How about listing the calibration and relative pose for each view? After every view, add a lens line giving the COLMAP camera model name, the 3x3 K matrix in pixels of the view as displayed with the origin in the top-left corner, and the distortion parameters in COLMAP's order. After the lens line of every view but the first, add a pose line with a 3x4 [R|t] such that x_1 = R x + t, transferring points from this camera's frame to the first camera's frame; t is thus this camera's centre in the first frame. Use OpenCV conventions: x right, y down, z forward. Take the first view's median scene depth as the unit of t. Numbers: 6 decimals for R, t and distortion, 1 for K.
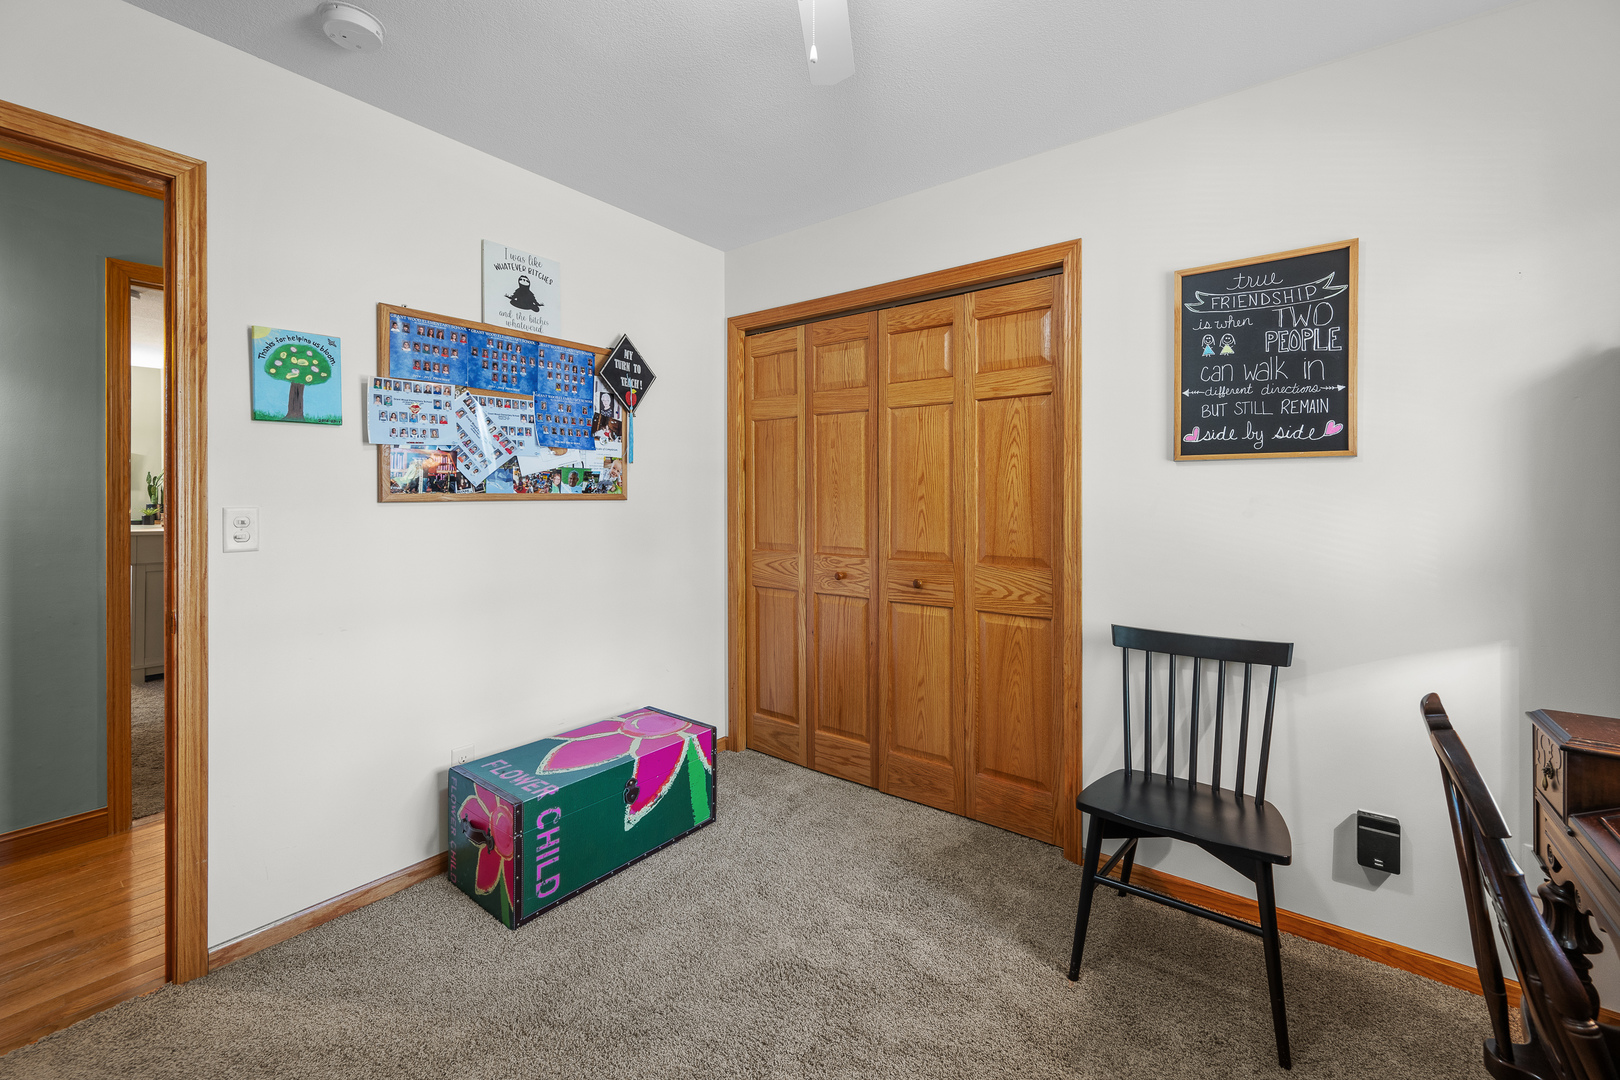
lens RADIAL K [[667.8, 0, 816.8], [0, 667.8, 495.8], [0, 0, 1]] dist [-0.000388, -0.000056]
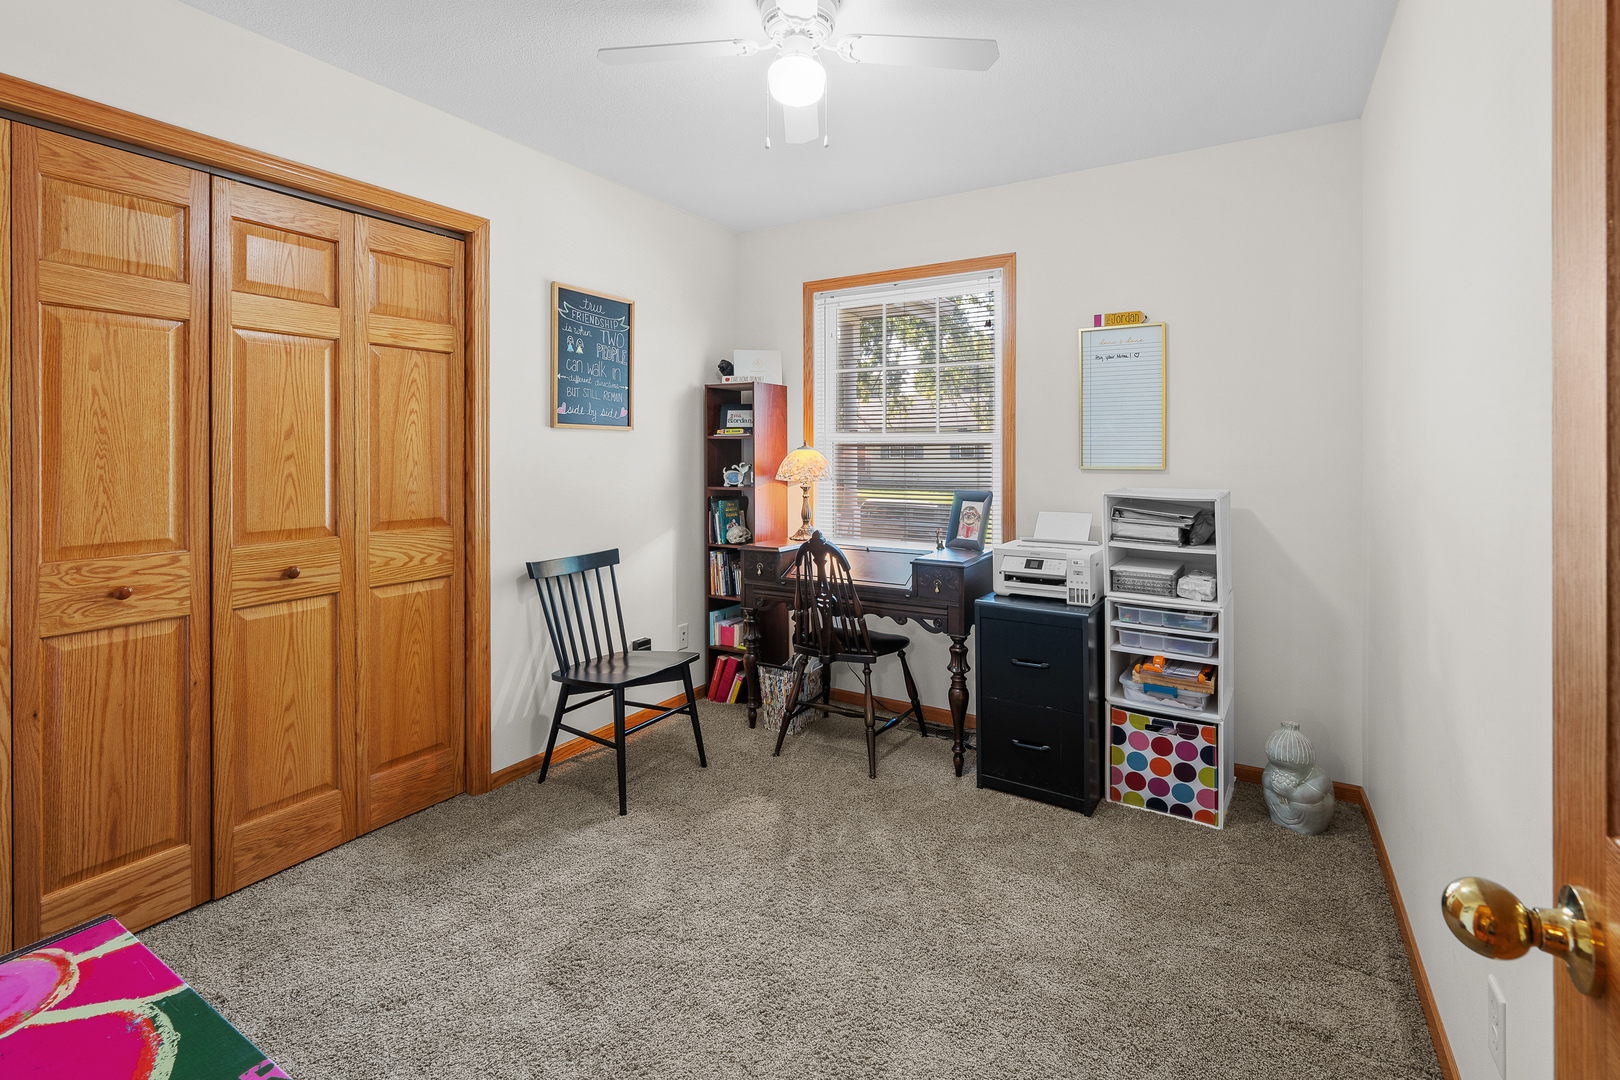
lens RADIAL K [[670.9, 0, 865.4], [0, 670.9, 450.3], [0, 0, 1]] dist [0.000710, 0.000290]
pose [[-0.133334, 0.003993, 0.991063, -0.729801], [0.001331, 0.999992, -0.003849, -0.001051], [-0.991070, 0.000806, -0.133338, 0.499547]]
